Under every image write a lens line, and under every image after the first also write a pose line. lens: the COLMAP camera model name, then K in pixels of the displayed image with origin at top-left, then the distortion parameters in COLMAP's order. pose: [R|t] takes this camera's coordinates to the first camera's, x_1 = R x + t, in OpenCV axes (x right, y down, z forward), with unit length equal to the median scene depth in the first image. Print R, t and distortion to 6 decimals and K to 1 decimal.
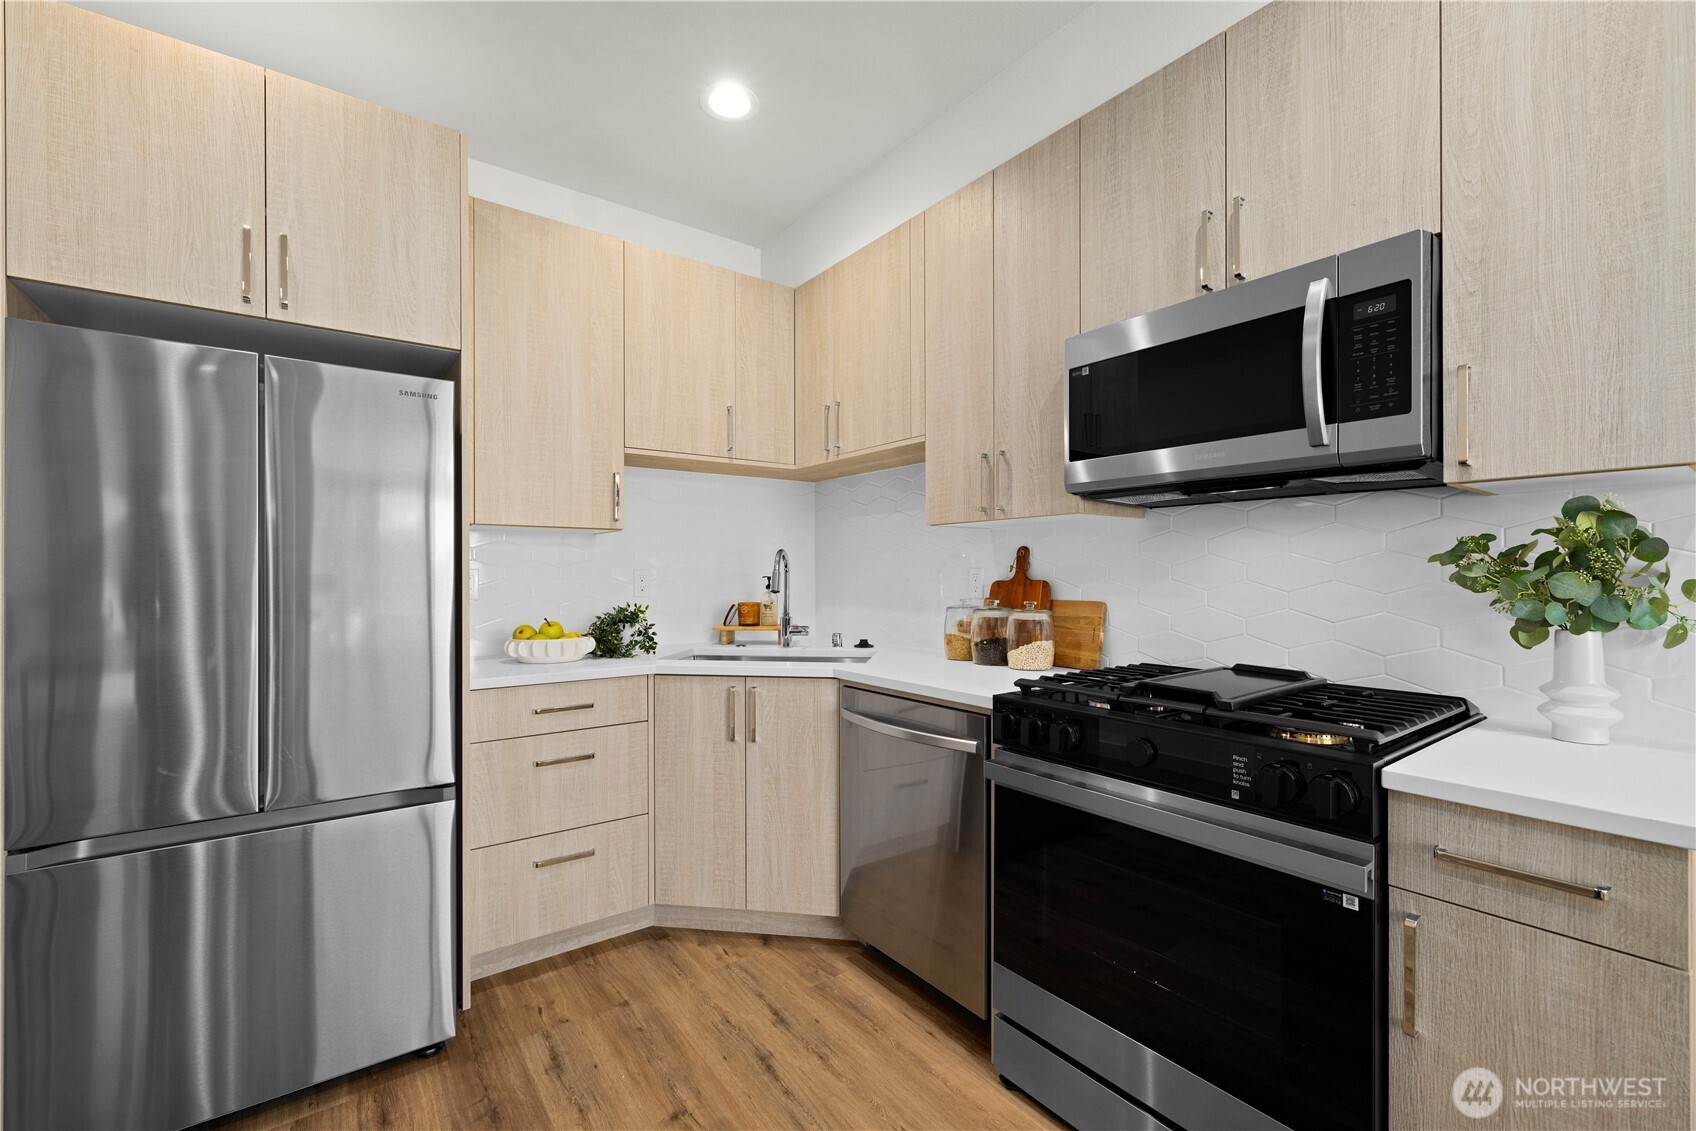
lens RADIAL K [[712.6, 0, 846.2], [0, 712.6, 573.7], [0, 0, 1]] dist [-0.001284, 0.001006]
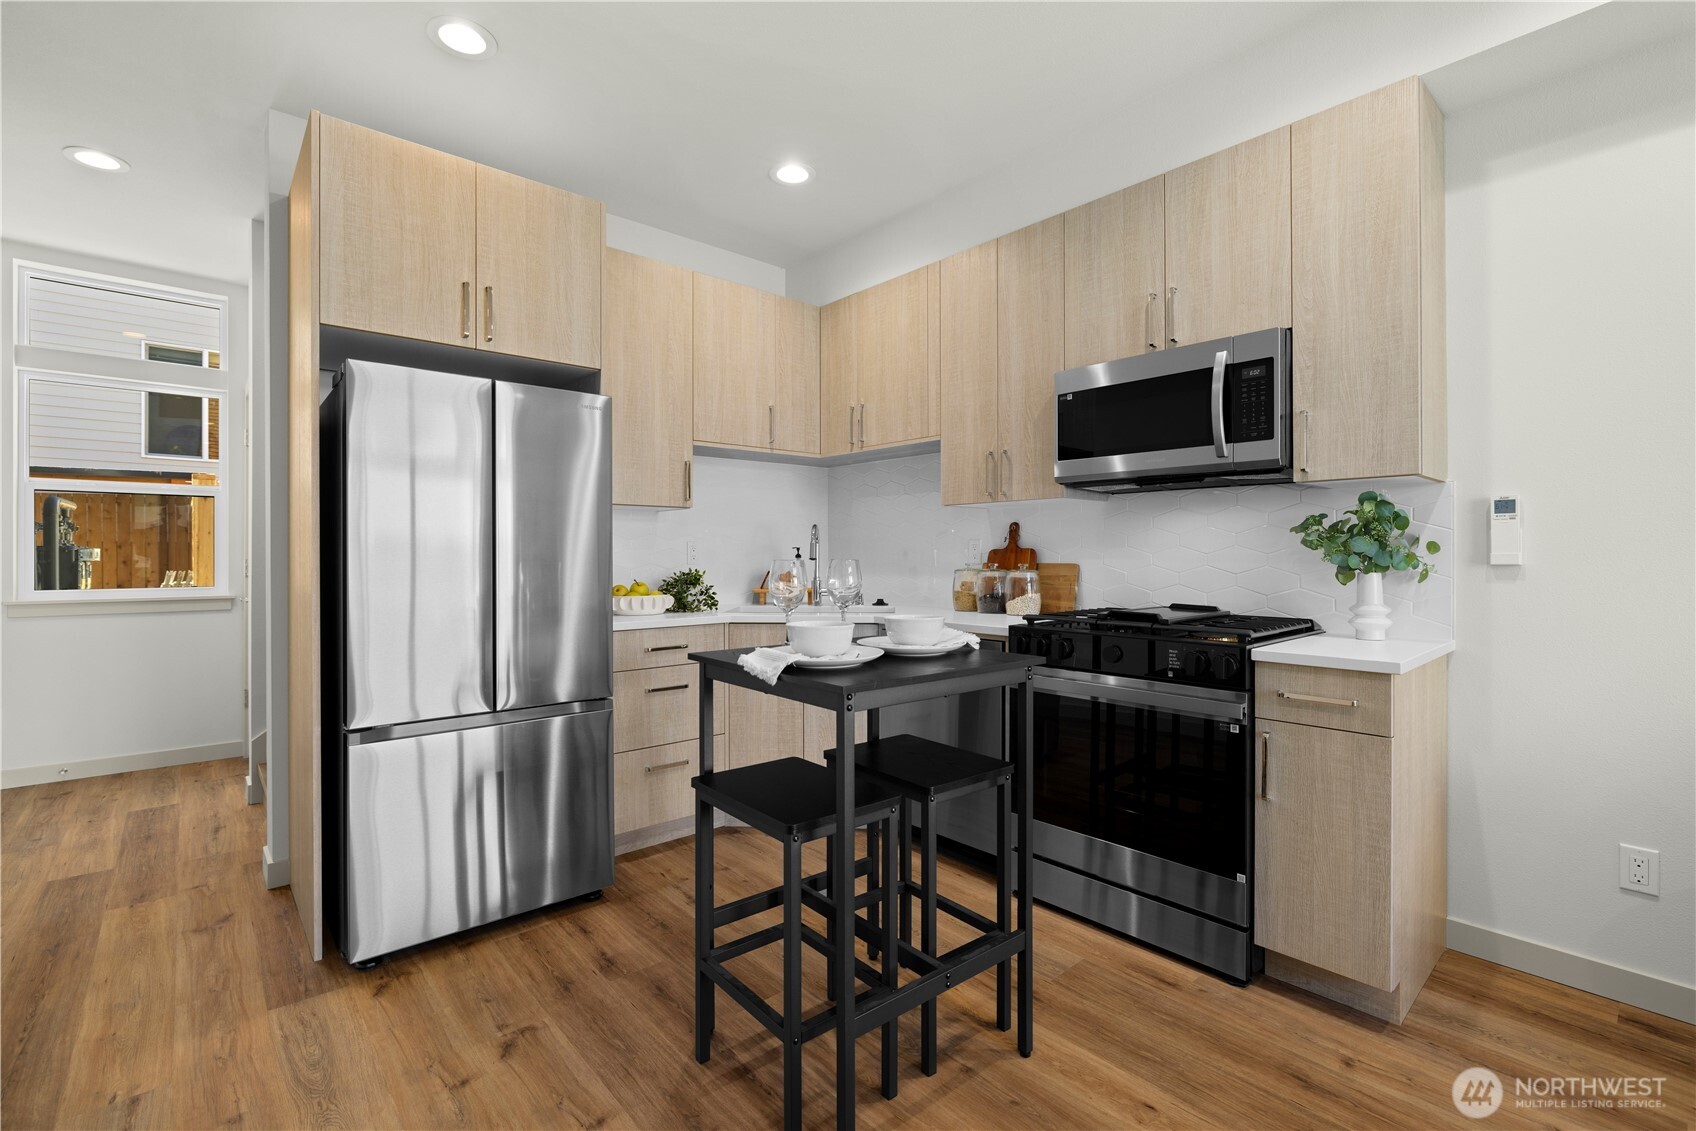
lens RADIAL K [[749.9, 0, 846.5], [0, 749.9, 555.3], [0, 0, 1]] dist [-0.006899, 0.001826]
pose [[0.996346, -0.000424, 0.085403, -0.225927], [0.000347, 1.000000, 0.000906, 0.026261], [-0.085403, -0.000873, 0.996346, -0.430006]]
